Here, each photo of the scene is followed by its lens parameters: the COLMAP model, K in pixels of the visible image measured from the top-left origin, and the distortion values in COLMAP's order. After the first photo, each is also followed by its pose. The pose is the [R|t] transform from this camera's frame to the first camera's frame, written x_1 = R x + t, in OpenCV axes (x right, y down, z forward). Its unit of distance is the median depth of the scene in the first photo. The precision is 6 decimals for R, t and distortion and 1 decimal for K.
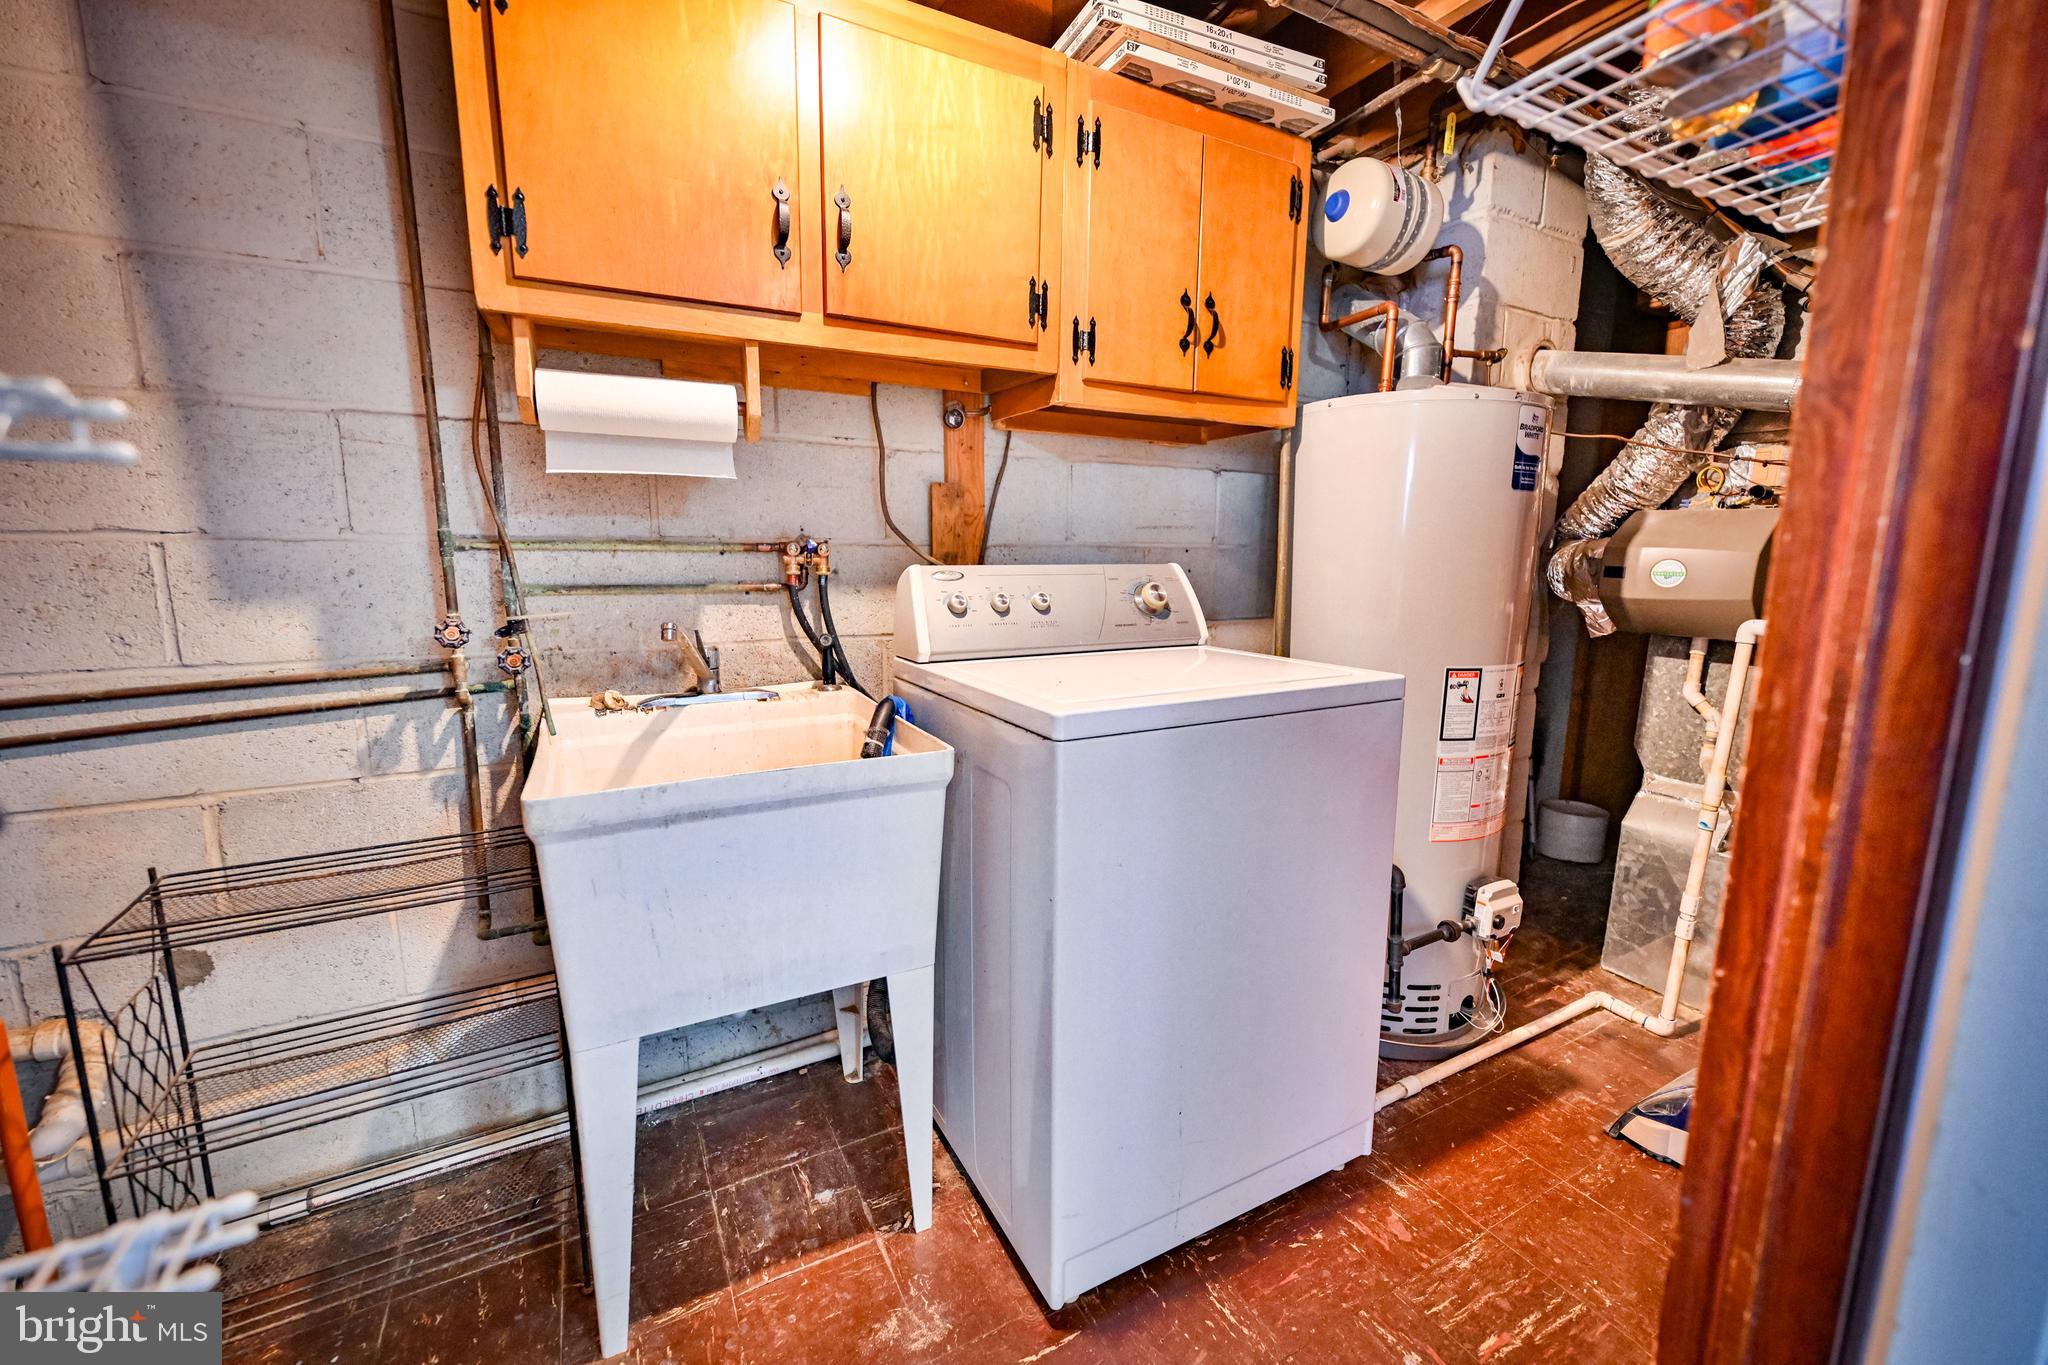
lens RADIAL K [[810.5, 0, 1027.7], [0, 810.5, 683.2], [0, 0, 1]] dist [0.000050, 0.000484]
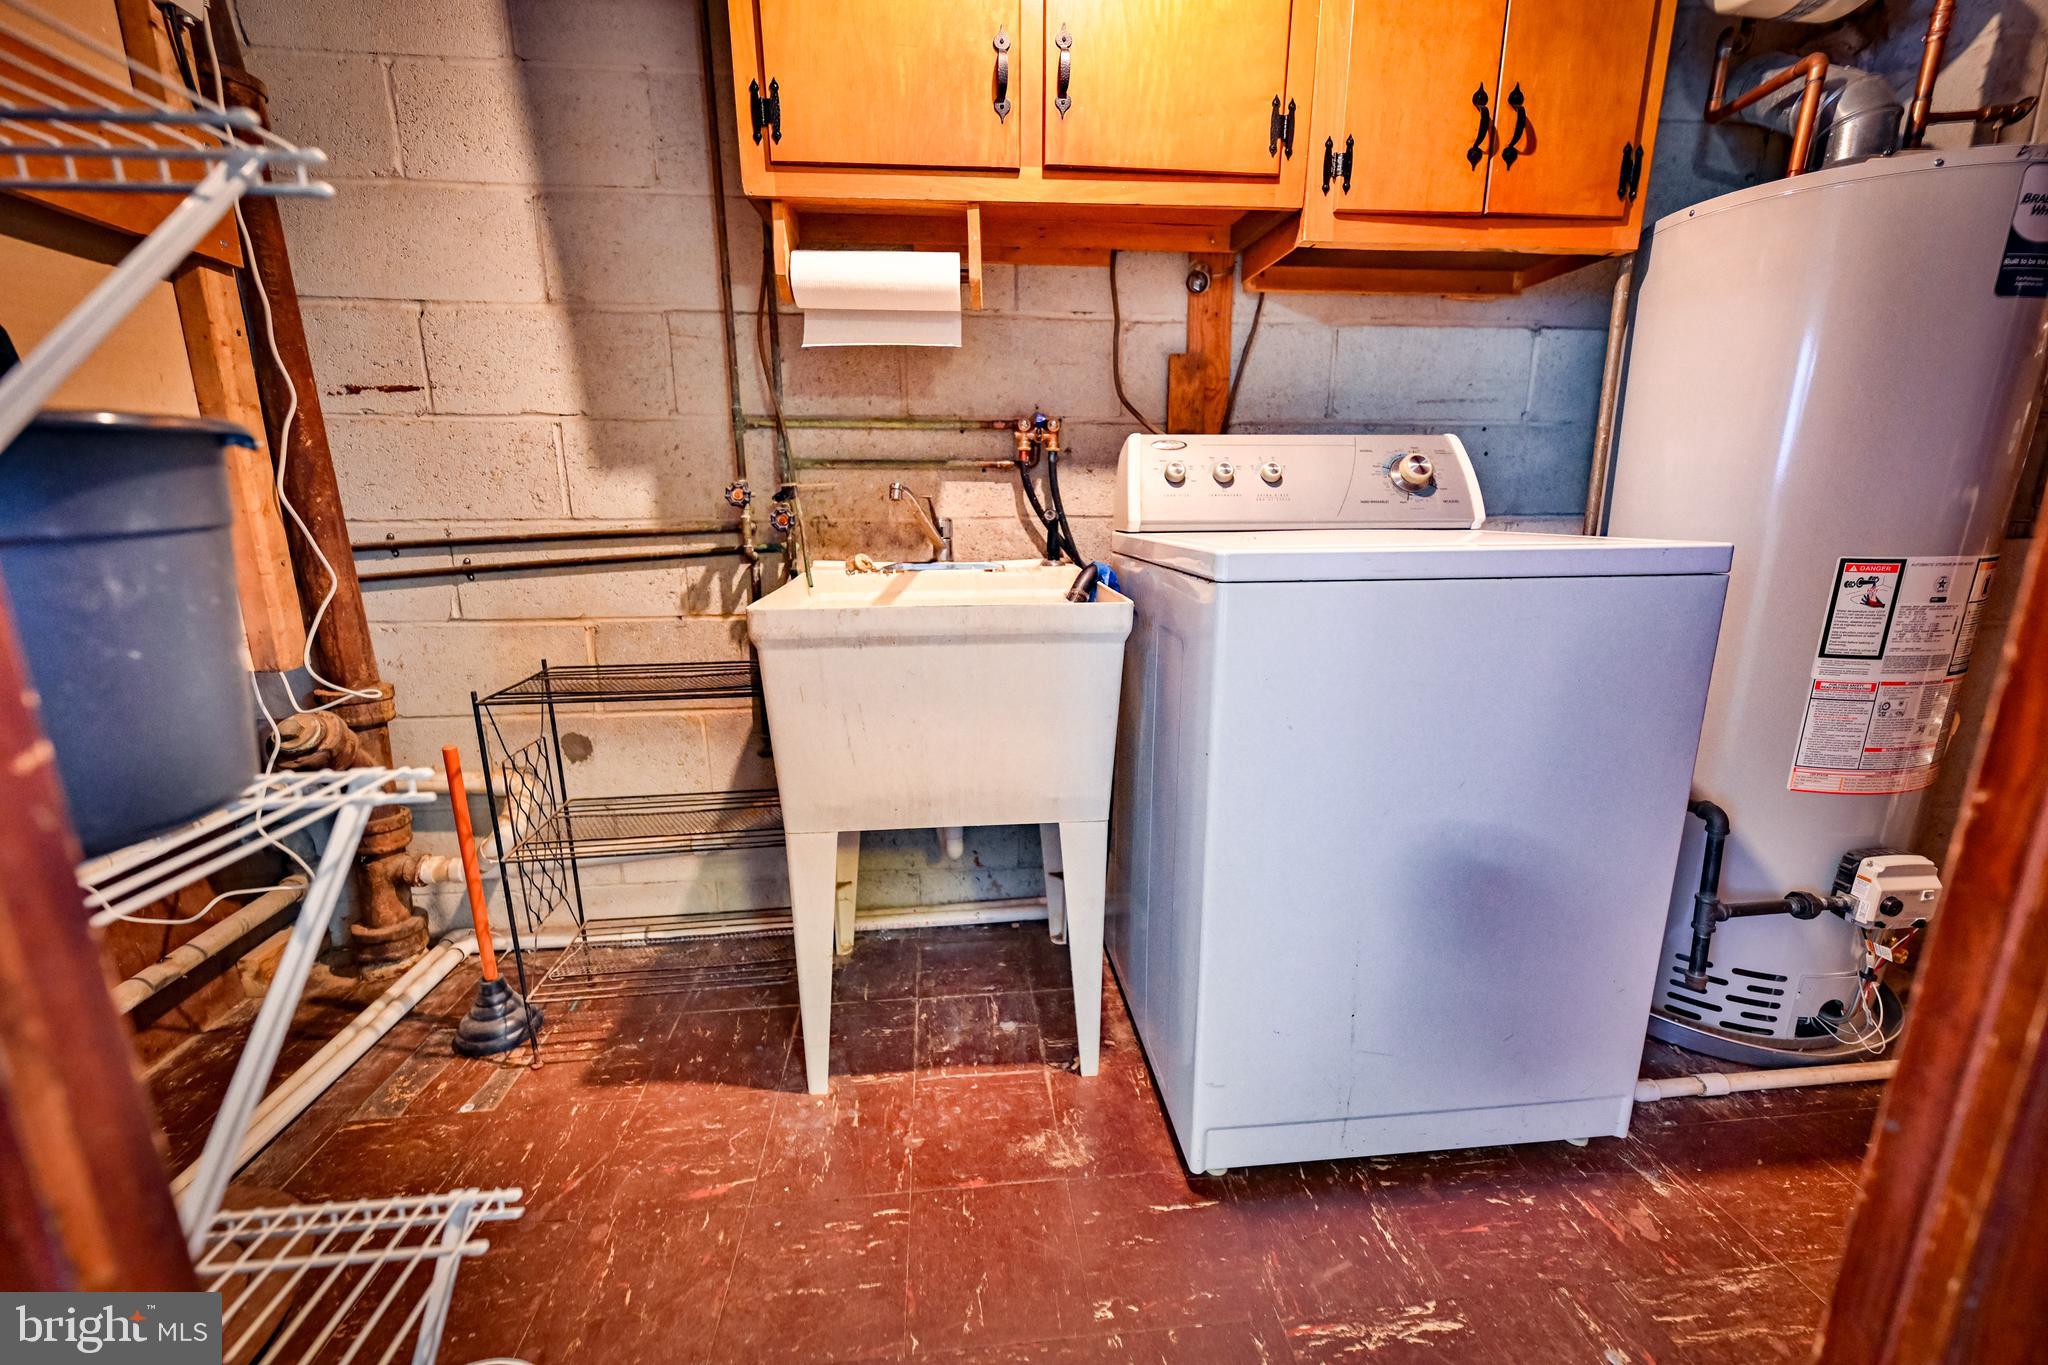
lens RADIAL K [[810.5, 0, 1027.2], [0, 810.5, 687.9], [0, 0, 1]] dist [0.000050, 0.000484]
pose [[0.924271, 0.076863, -0.373919, 0.147728], [-0.050977, 0.995598, 0.078650, 0.101674], [0.378319, -0.053633, 0.924120, 0.036167]]
